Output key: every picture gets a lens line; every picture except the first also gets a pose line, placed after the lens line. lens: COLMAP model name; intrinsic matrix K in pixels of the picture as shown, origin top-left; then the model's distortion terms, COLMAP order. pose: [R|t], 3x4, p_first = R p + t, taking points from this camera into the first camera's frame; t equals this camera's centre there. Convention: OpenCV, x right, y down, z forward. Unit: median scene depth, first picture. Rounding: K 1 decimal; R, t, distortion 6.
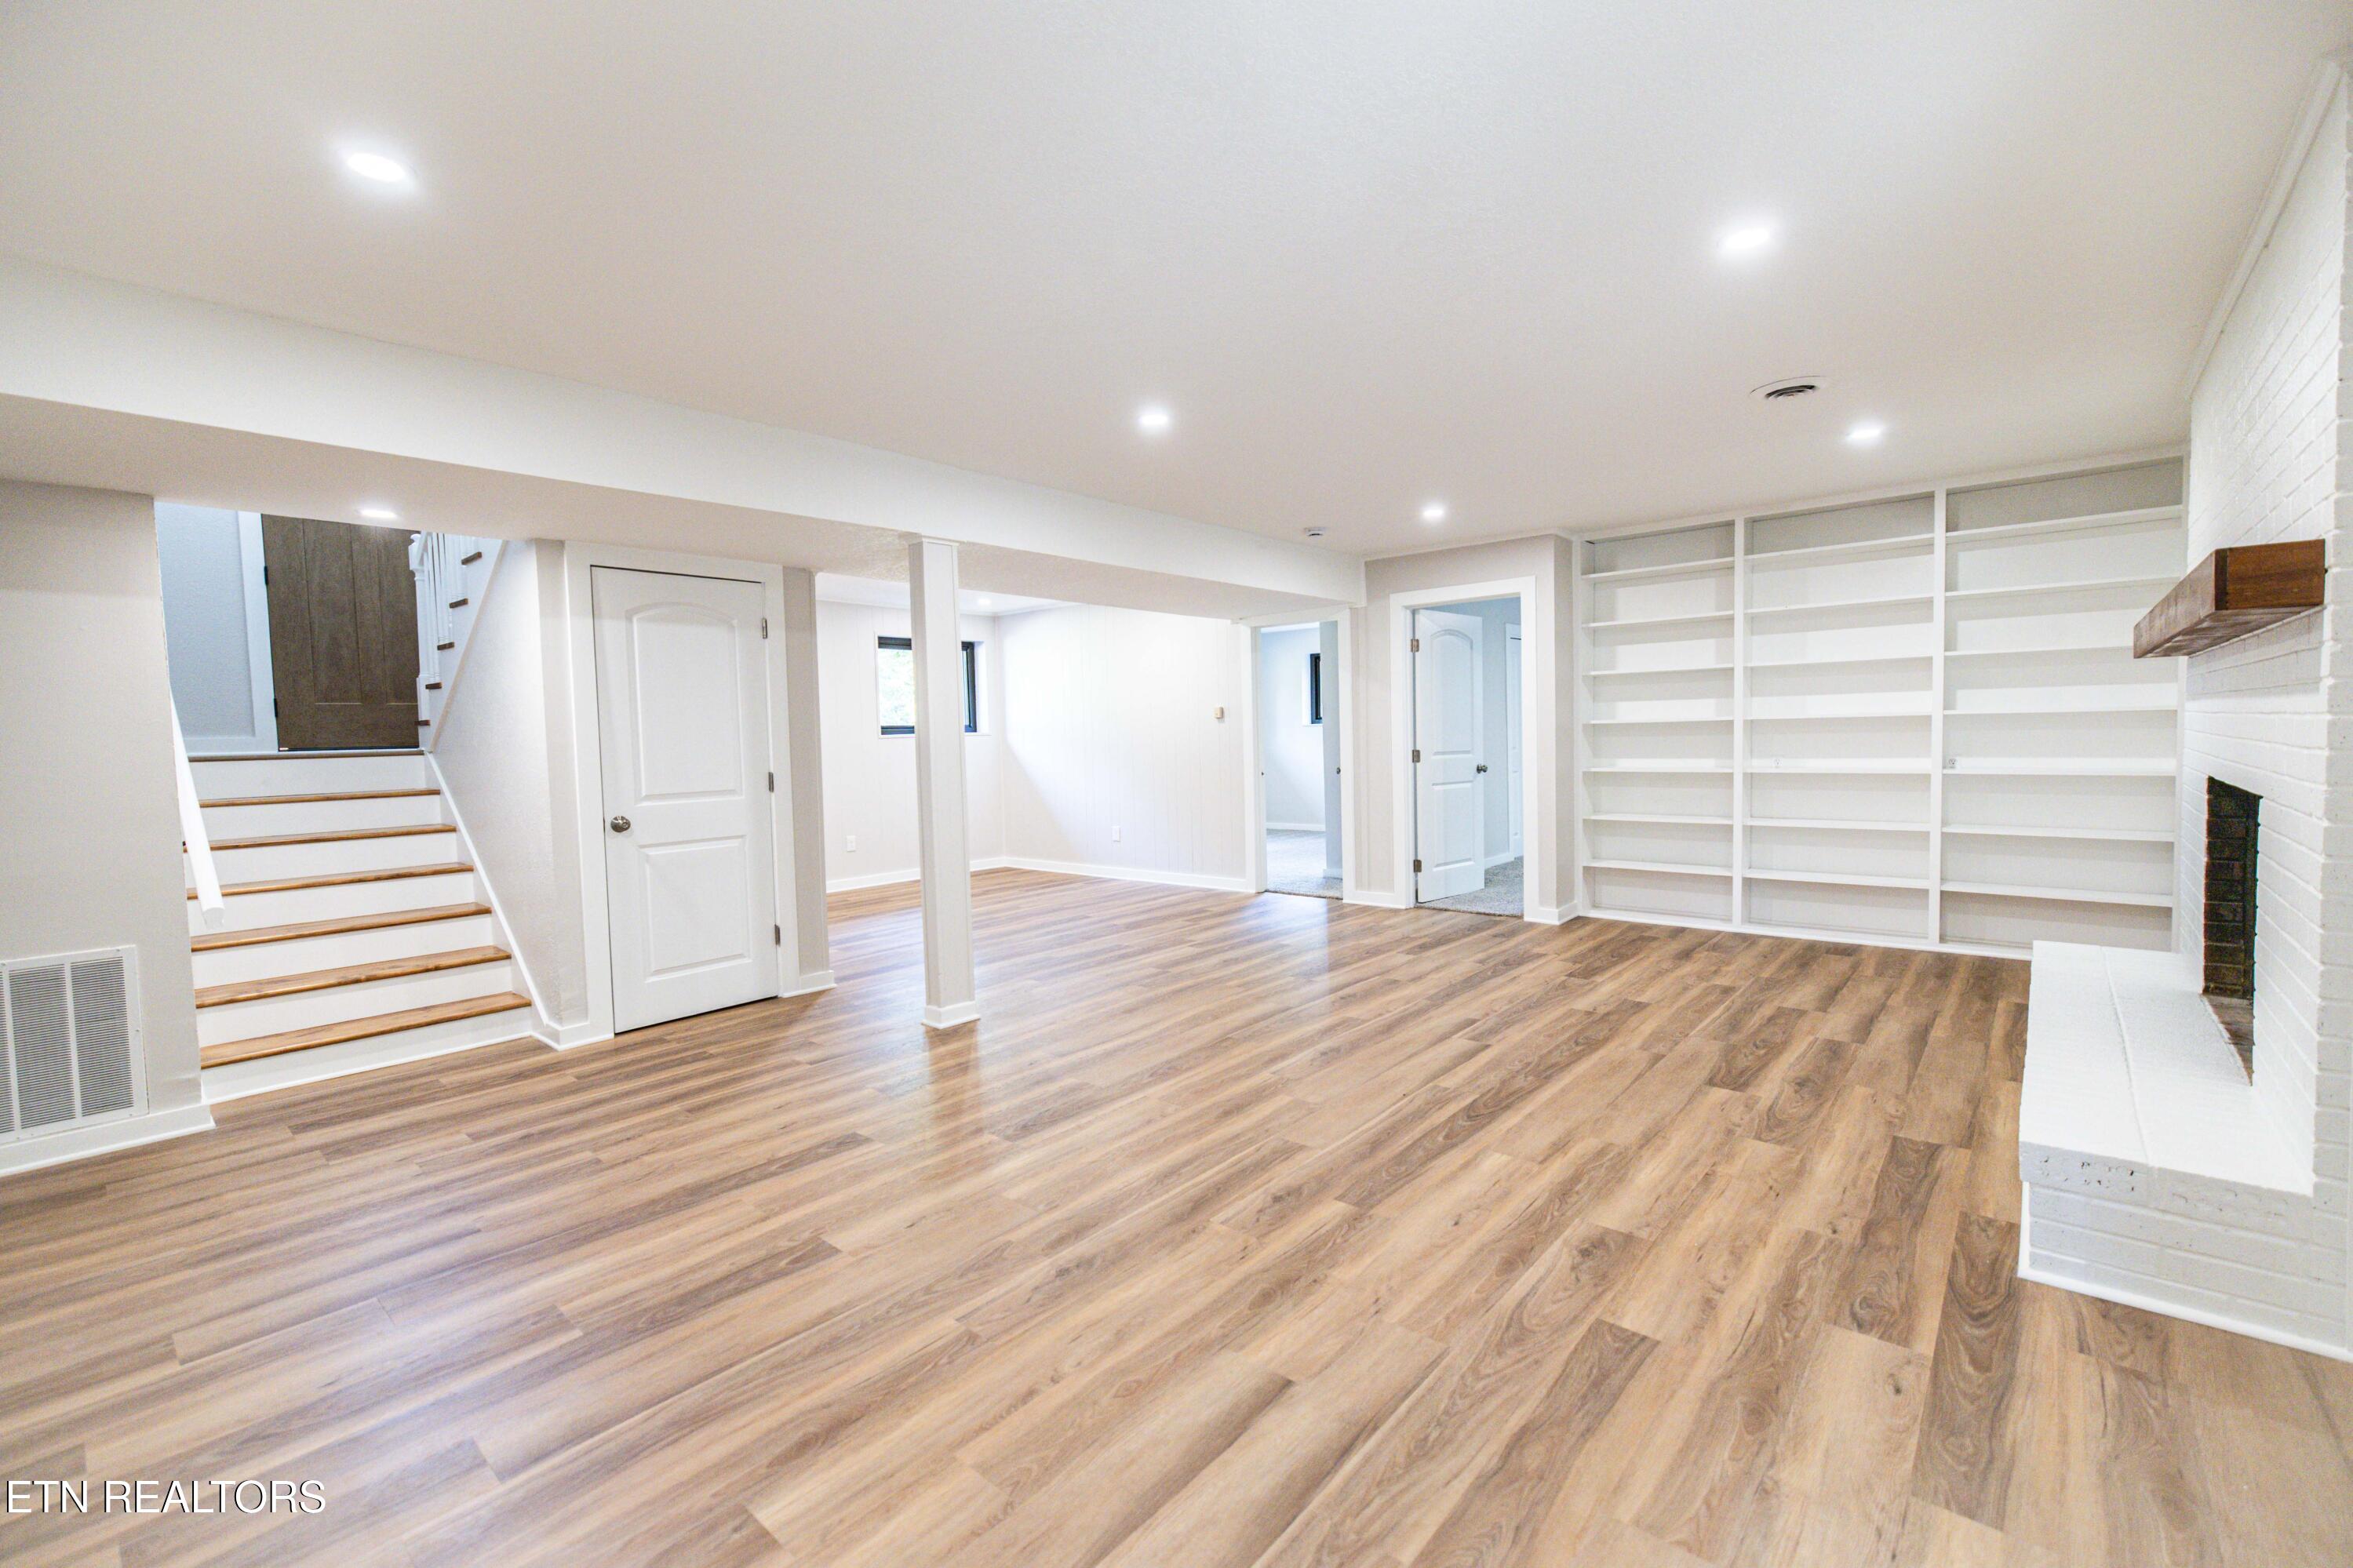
lens RADIAL K [[1018.8, 0, 1189.8], [0, 1018.8, 783.3], [0, 0, 1]] dist [0.001347, -0.000060]
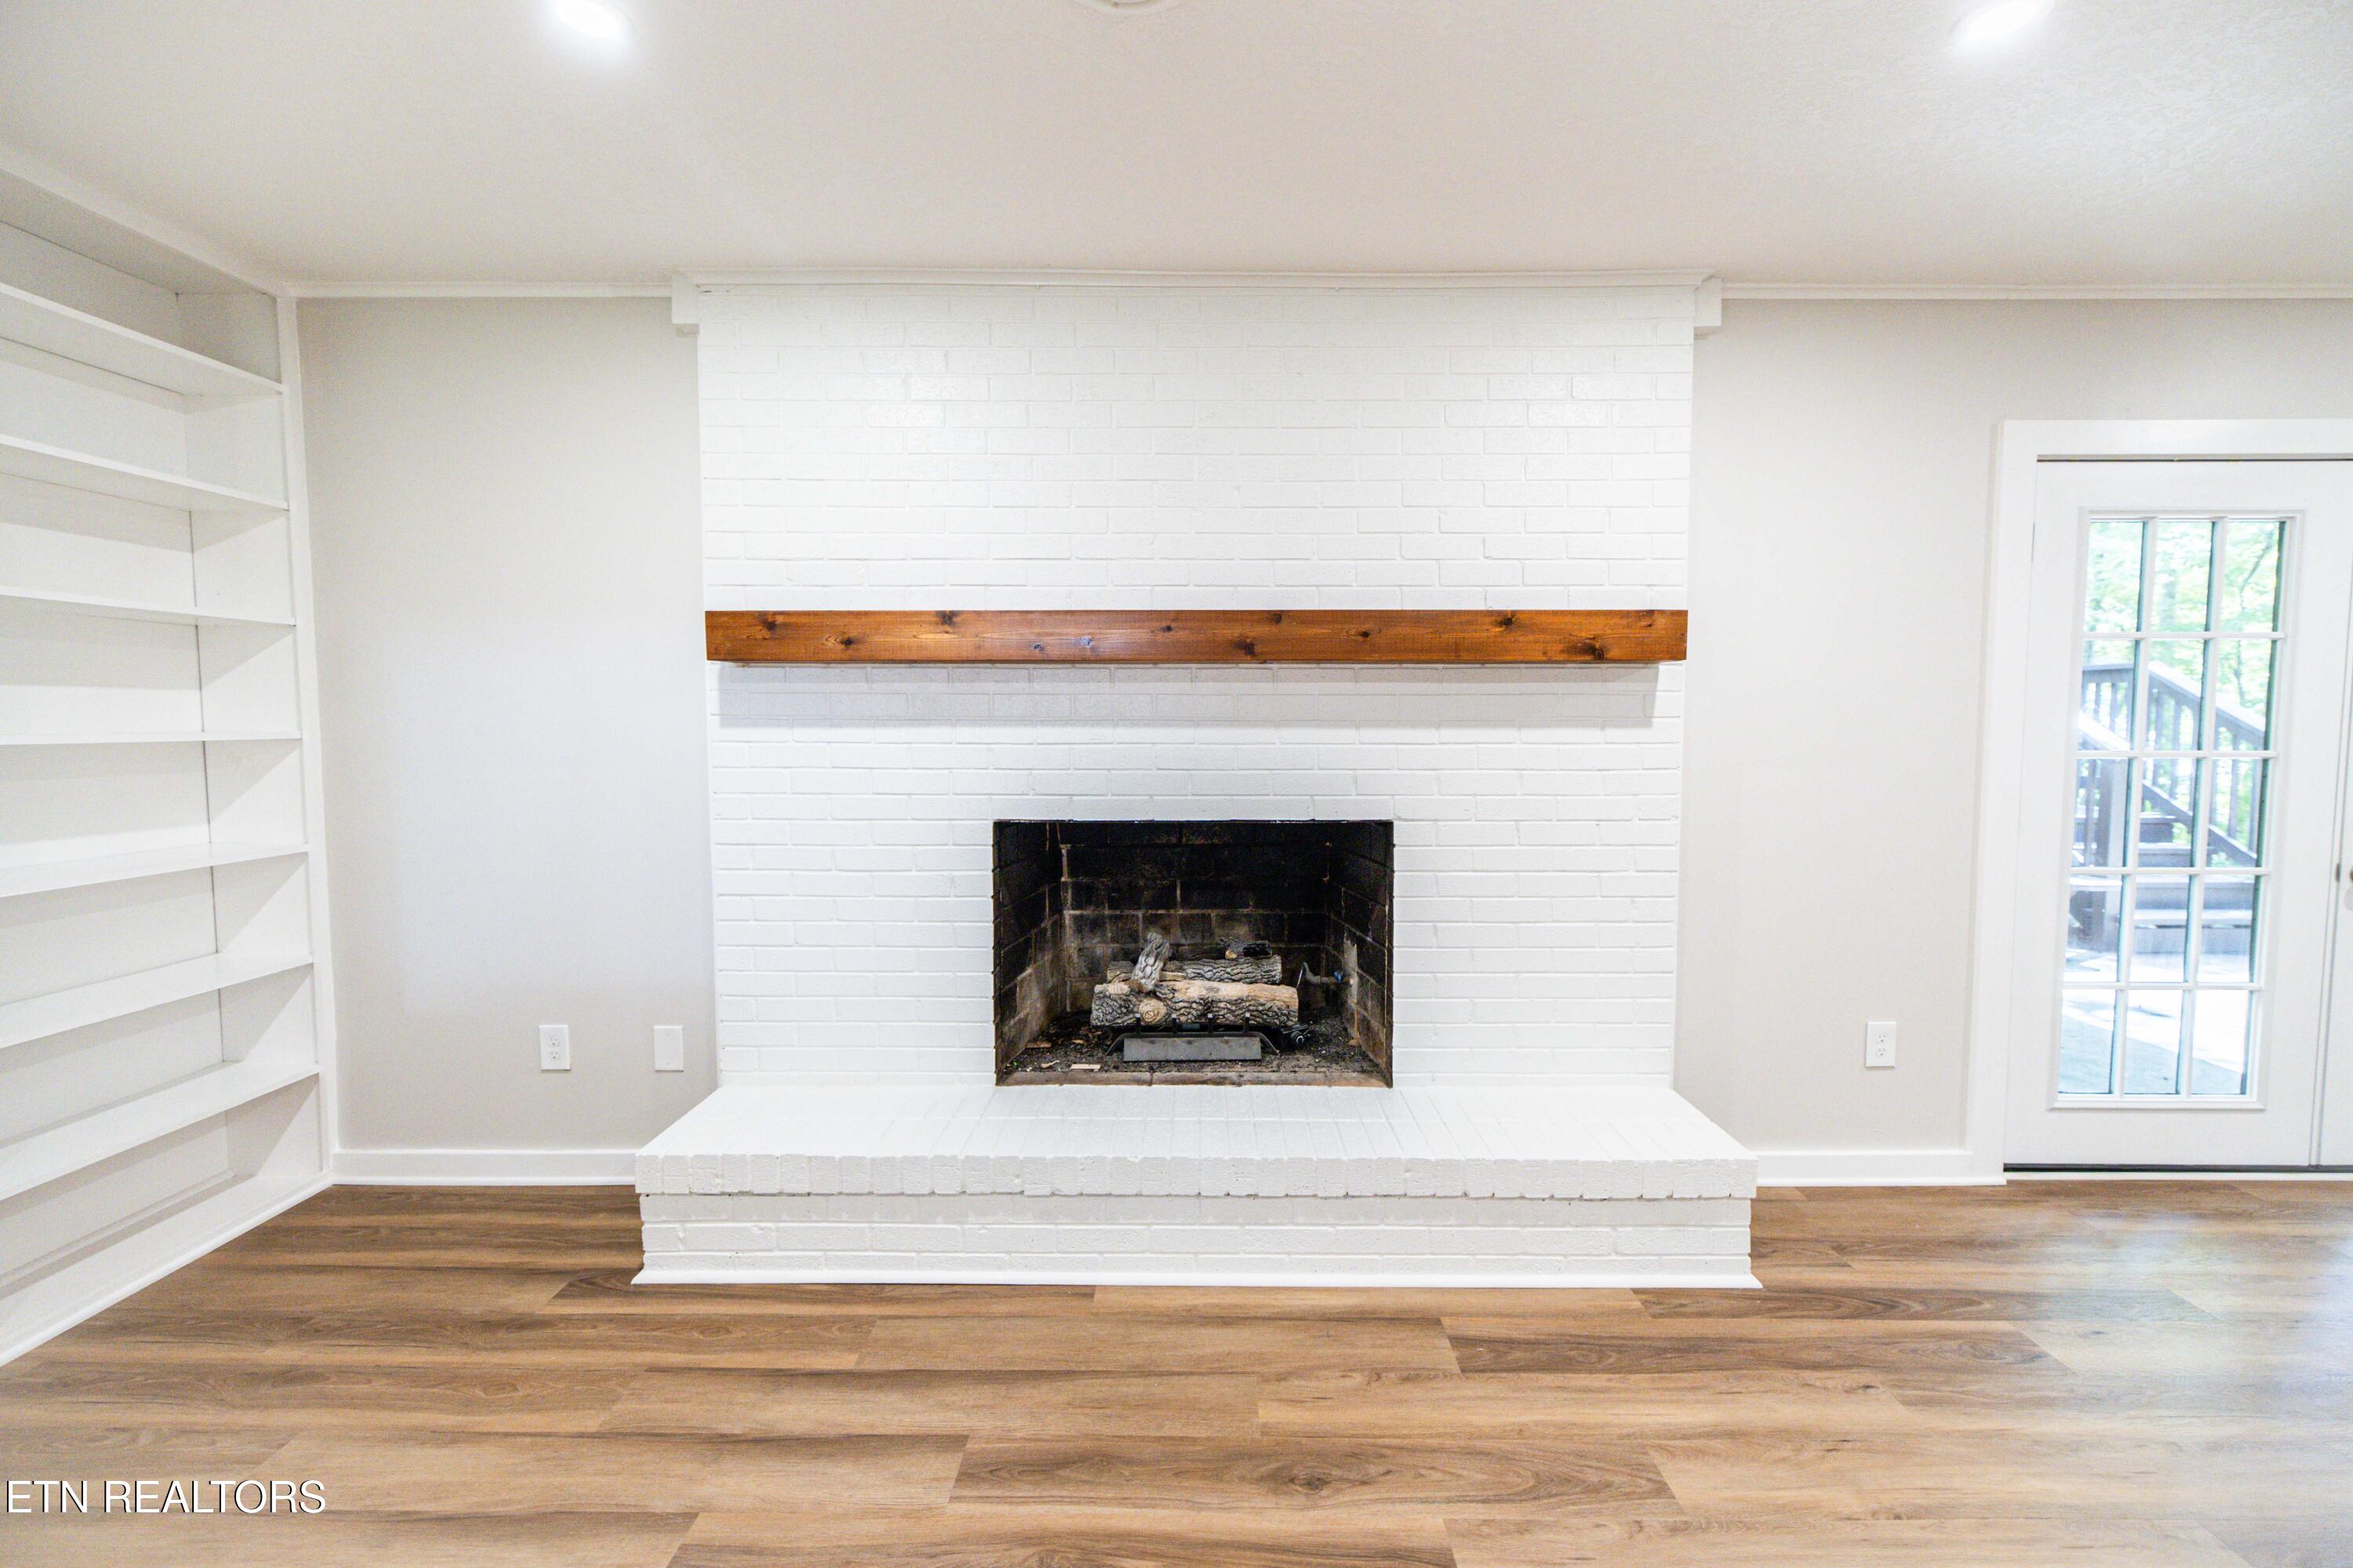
lens RADIAL K [[1019.0, 0, 1189.8], [0, 1019.0, 783.3], [0, 0, 1]] dist [0.001347, -0.000060]
pose [[-0.639372, -0.024641, 0.768502, 0.335212], [0.057088, 0.995206, 0.079405, -0.110866], [-0.766775, 0.094641, -0.634901, 1.688596]]
